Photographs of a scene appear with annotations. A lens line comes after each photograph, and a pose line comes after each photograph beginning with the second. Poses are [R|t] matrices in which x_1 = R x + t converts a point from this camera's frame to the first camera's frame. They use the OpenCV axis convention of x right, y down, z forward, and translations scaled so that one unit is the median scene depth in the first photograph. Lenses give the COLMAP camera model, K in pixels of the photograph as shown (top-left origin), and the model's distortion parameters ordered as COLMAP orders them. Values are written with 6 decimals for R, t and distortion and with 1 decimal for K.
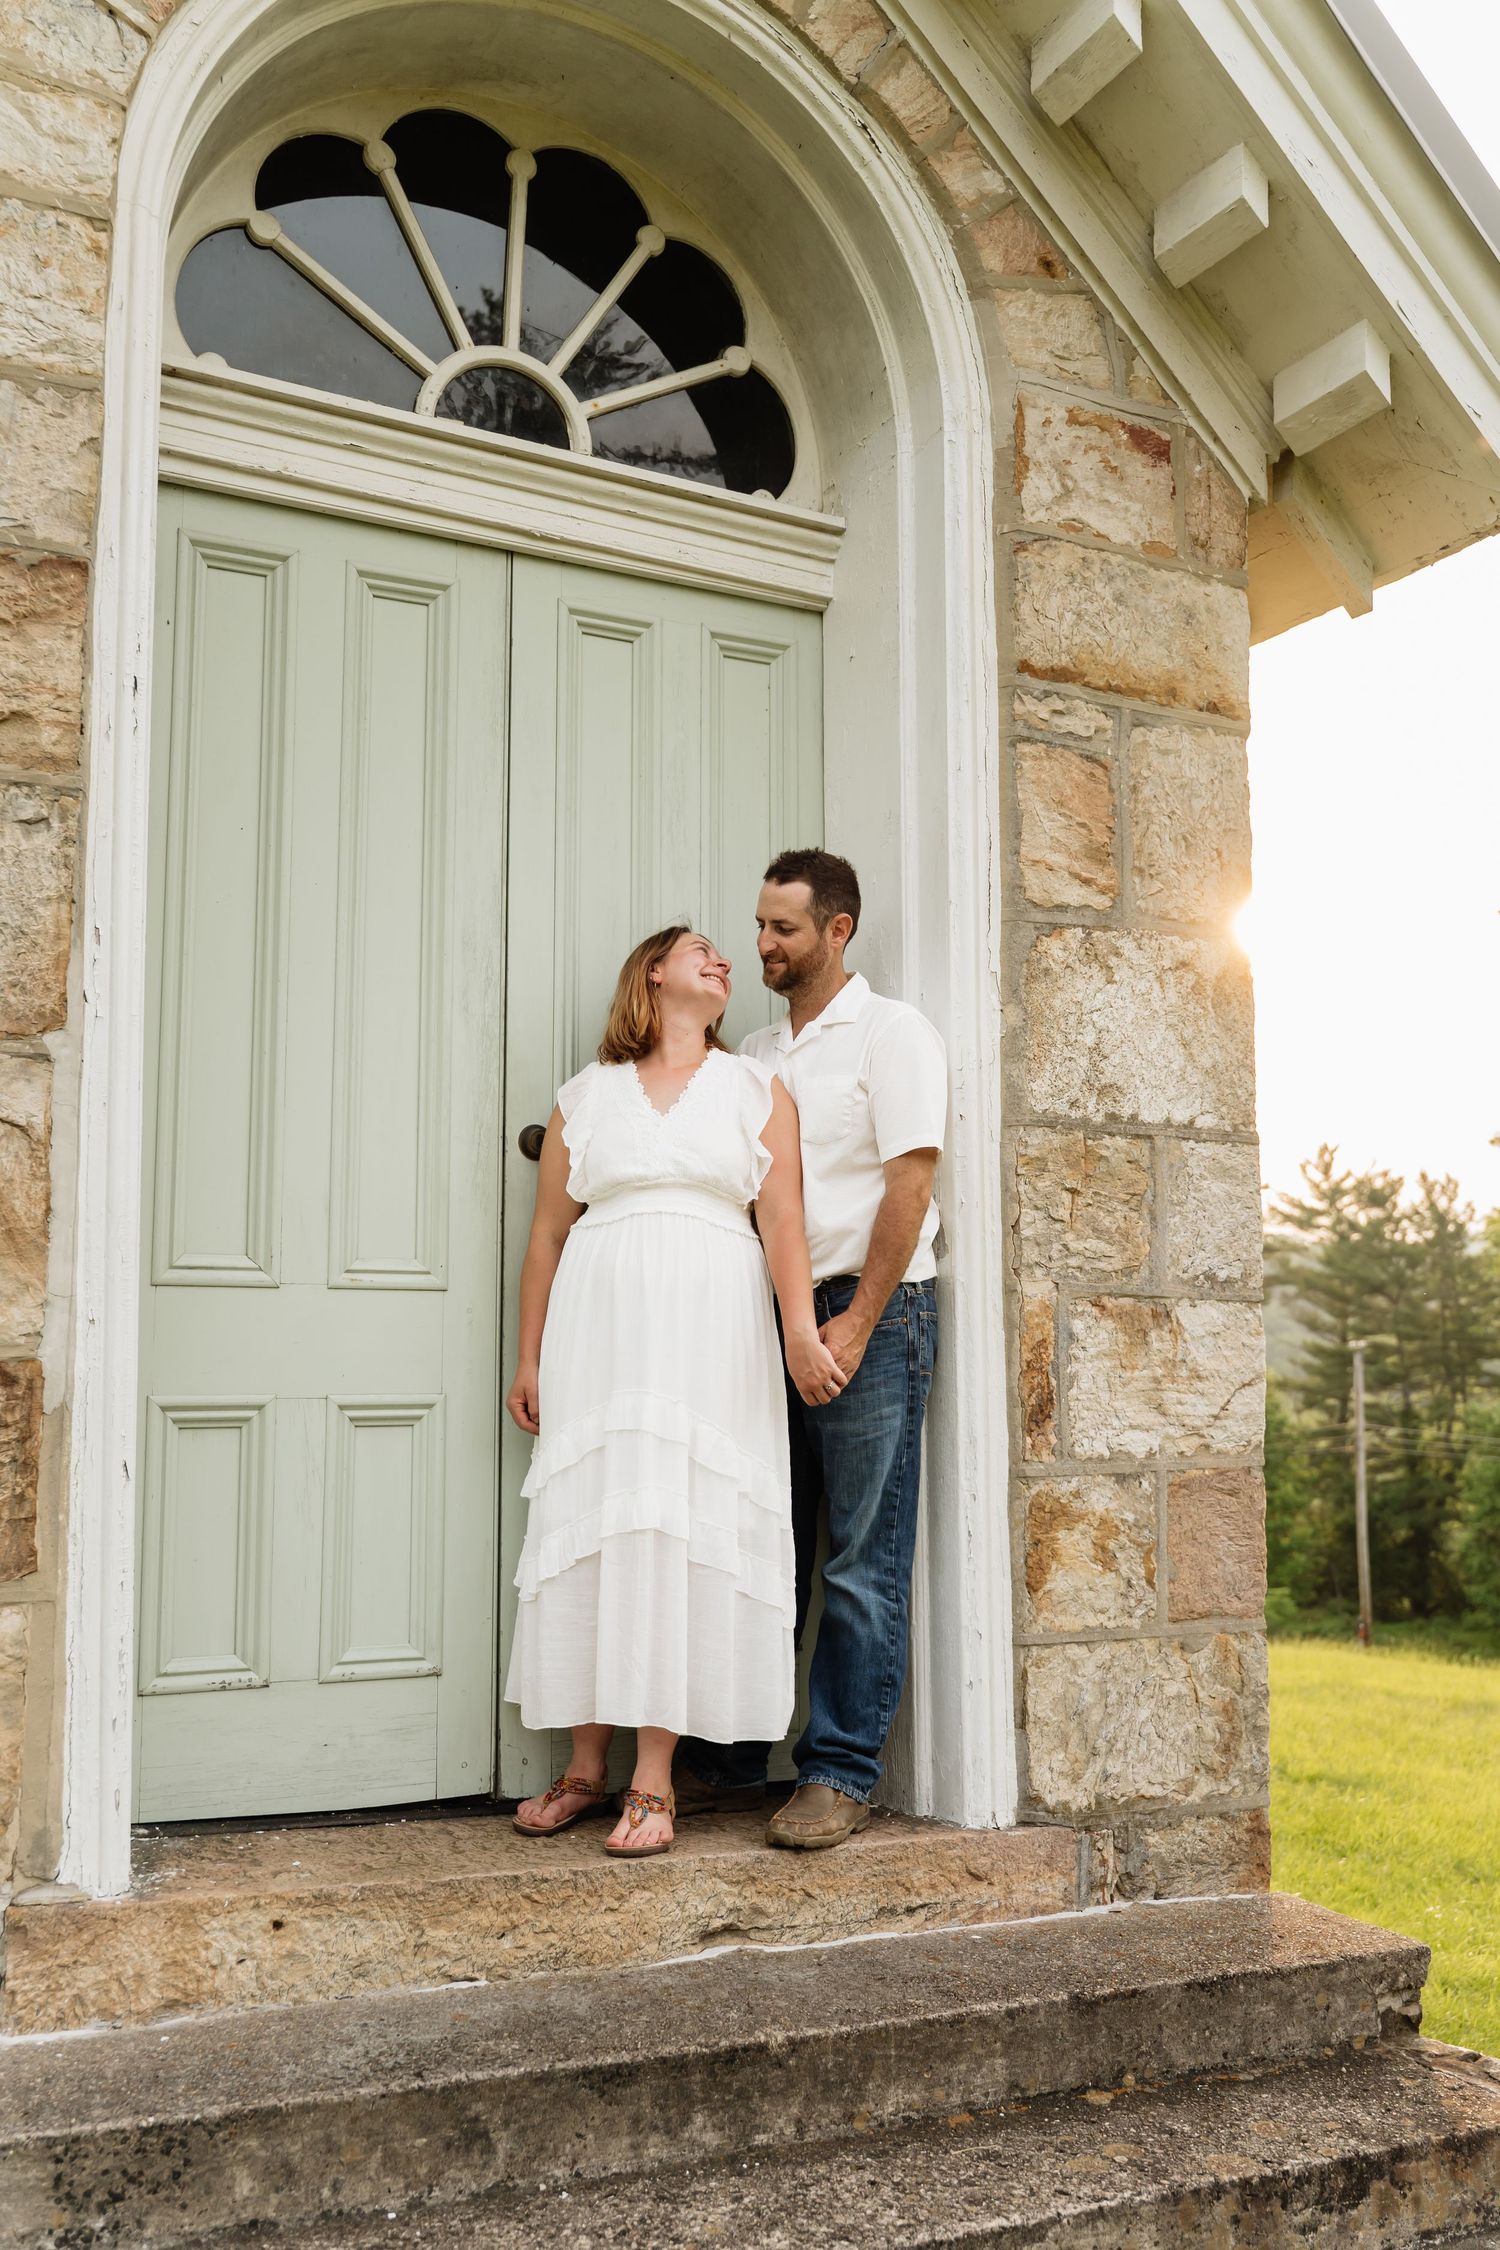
lens RADIAL K [[1997.4, 0, 738.6], [0, 1997.4, 1123.1], [0, 0, 1]] dist [-0.002763, -0.002723]
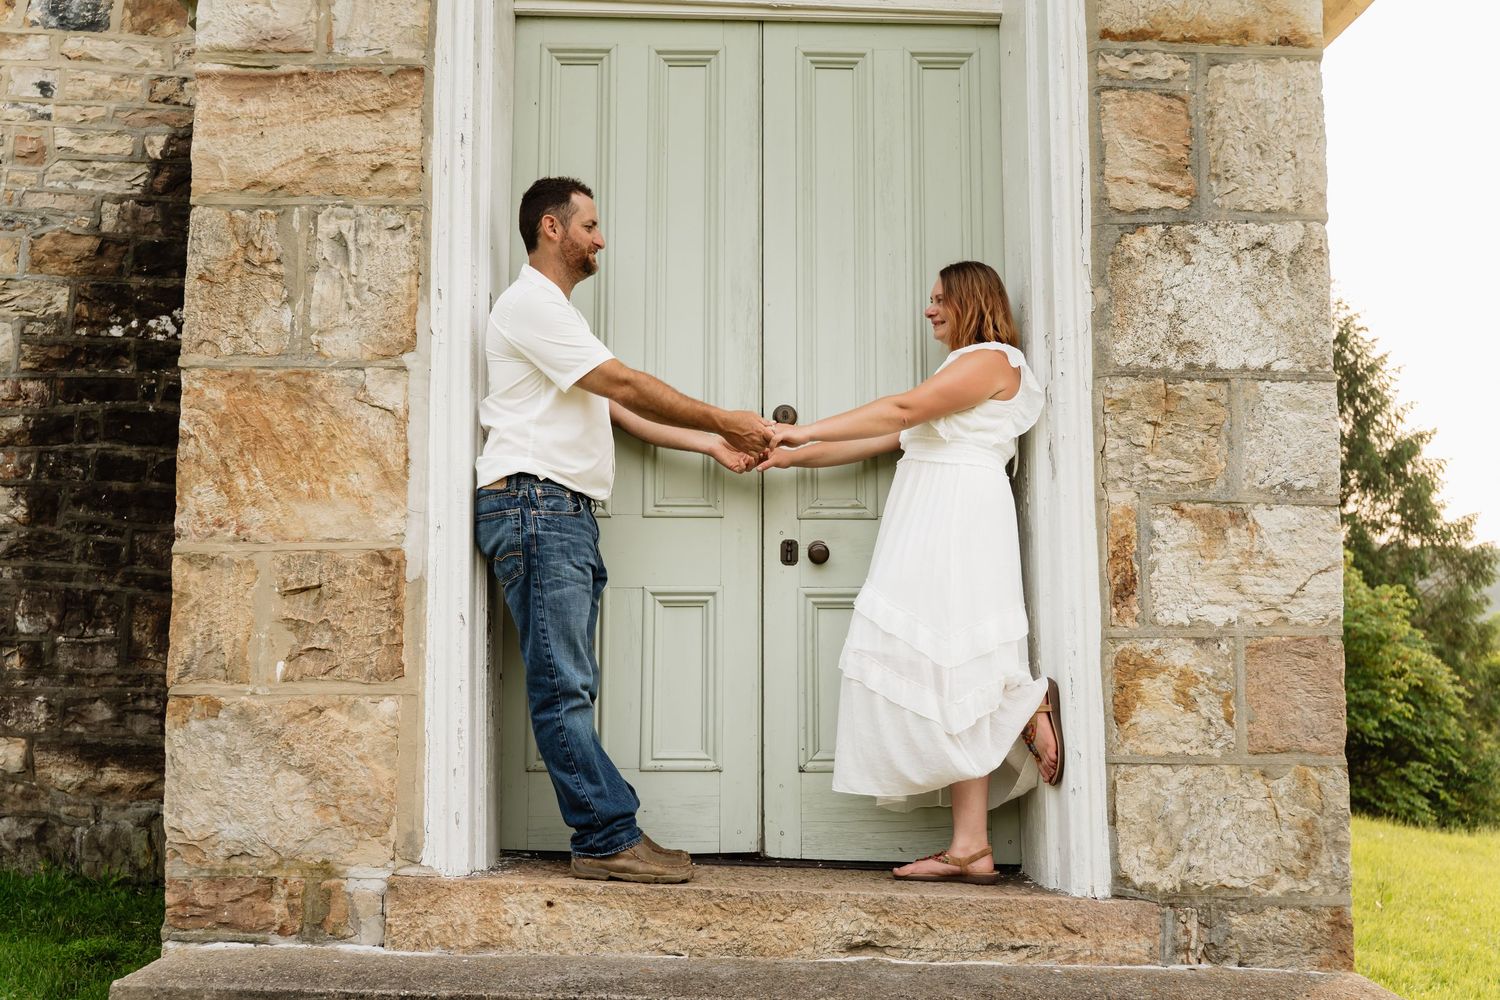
lens RADIAL K [[1434.2, 0, 764.3], [0, 1434.2, 493.1], [0, 0, 1]] dist [-0.001932, 0.000000]
pose [[0.906658, -0.049256, -0.418980, 0.322873], [0.049773, 0.998713, -0.009702, 0.074857], [0.418919, -0.012057, 0.907944, 0.034263]]
